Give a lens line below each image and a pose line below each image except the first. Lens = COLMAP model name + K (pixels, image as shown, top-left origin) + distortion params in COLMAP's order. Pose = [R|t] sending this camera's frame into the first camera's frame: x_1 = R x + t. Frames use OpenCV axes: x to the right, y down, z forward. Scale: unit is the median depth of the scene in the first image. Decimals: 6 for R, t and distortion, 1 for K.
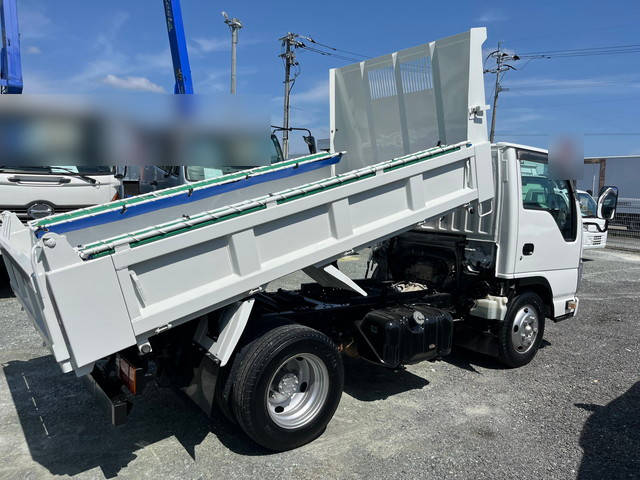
lens RADIAL K [[487.9, 0, 316.8], [0, 487.9, 240.1], [0, 0, 1]] dist [0.042933, -0.050901]
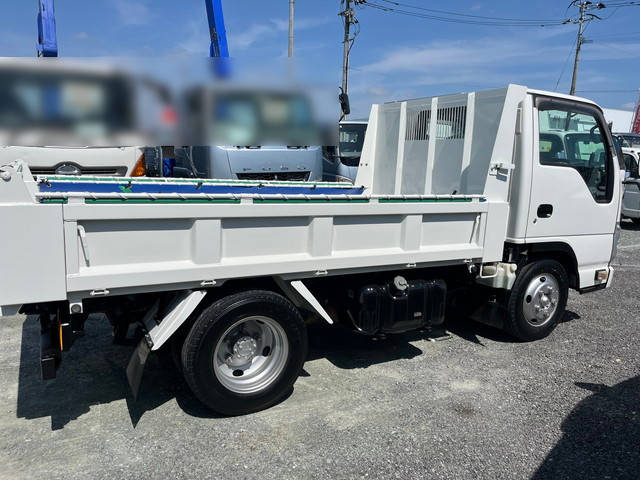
lens RADIAL K [[487.9, 0, 316.9], [0, 487.9, 240.2], [0, 0, 1]] dist [0.042933, -0.050901]
pose [[0.990325, 0.015711, -0.137877, 0.149717], [-0.006303, 0.997638, 0.068405, 0.013878], [0.138626, -0.066874, 0.988084, 0.065336]]
